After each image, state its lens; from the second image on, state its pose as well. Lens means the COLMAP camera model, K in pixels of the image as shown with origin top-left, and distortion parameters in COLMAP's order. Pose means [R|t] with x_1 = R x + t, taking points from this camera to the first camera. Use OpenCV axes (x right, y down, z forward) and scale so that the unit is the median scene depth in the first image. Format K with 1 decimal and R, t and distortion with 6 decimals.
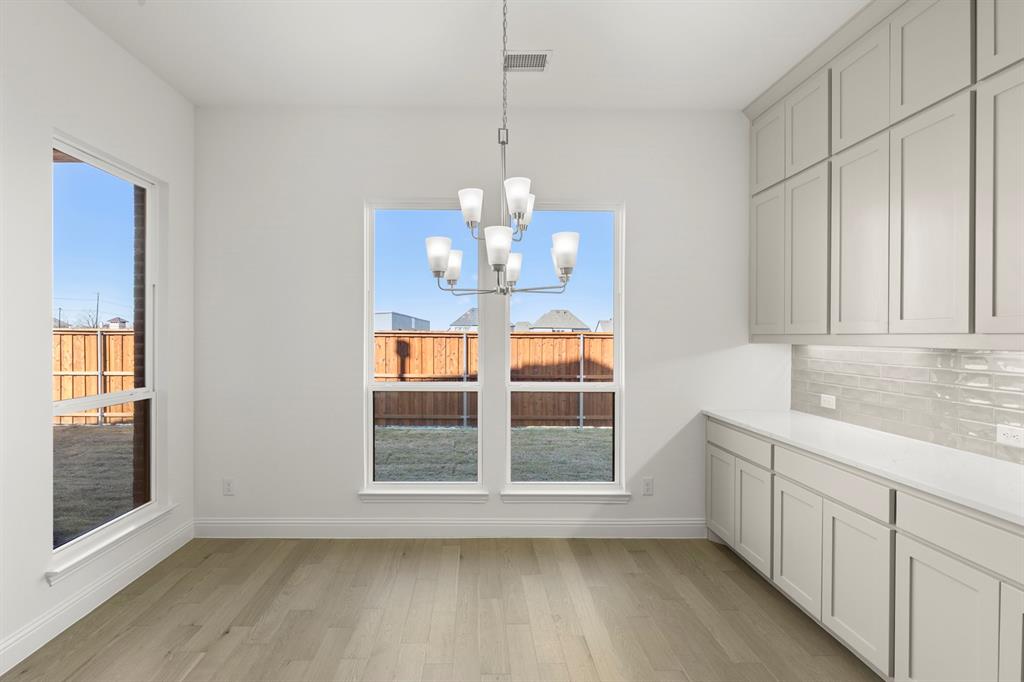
lens RADIAL K [[505.4, 0, 486.8], [0, 505.4, 342.9], [0, 0, 1]] dist [-0.000492, -0.000333]
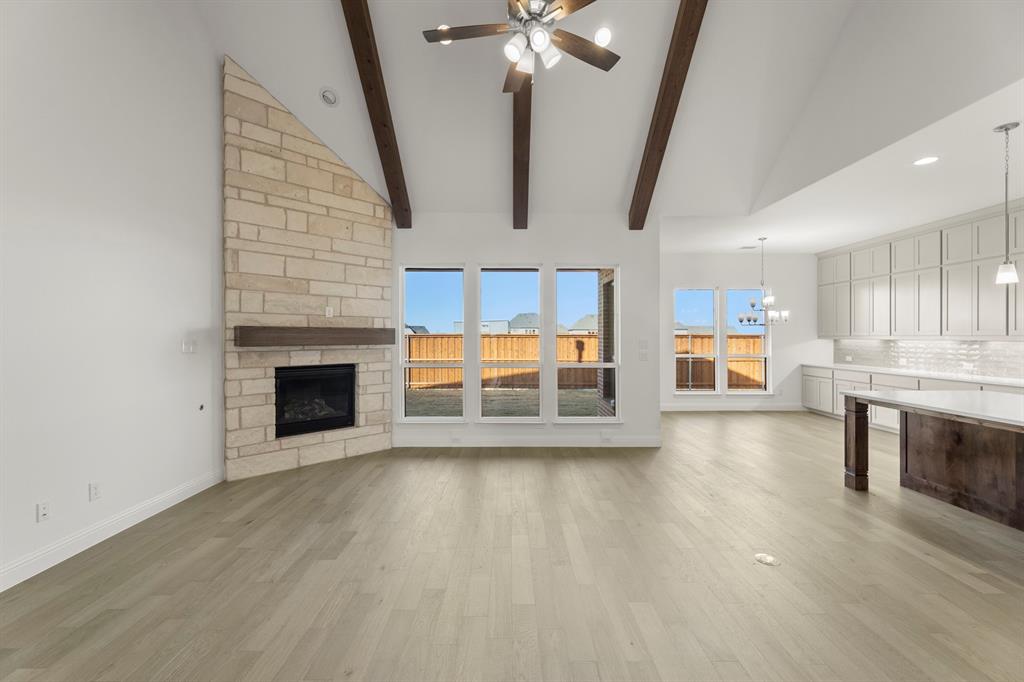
lens RADIAL K [[416.5, 0, 516.4], [0, 416.5, 339.7], [0, 0, 1]] dist [-0.002311, -0.000095]
pose [[0.999313, -0.005500, -0.036644, -1.026541], [0.005257, 0.999964, -0.006718, 0.010698], [0.036680, 0.006520, 0.999306, -1.308385]]
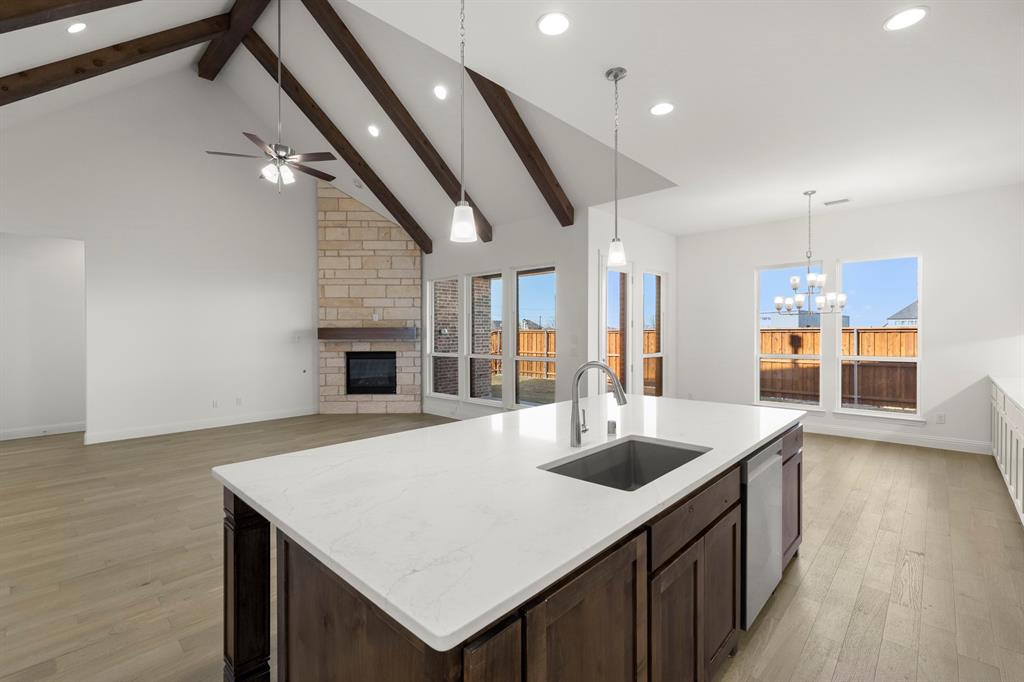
lens RADIAL K [[438.7, 0, 503.9], [0, 438.7, 339.0], [0, 0, 1]] dist [0.002348, -0.000124]
pose [[0.704850, -0.001291, -0.709355, 0.333913], [0.000482, 0.999999, -0.001341, 0.020343], [0.709356, 0.000603, 0.704850, -1.081907]]
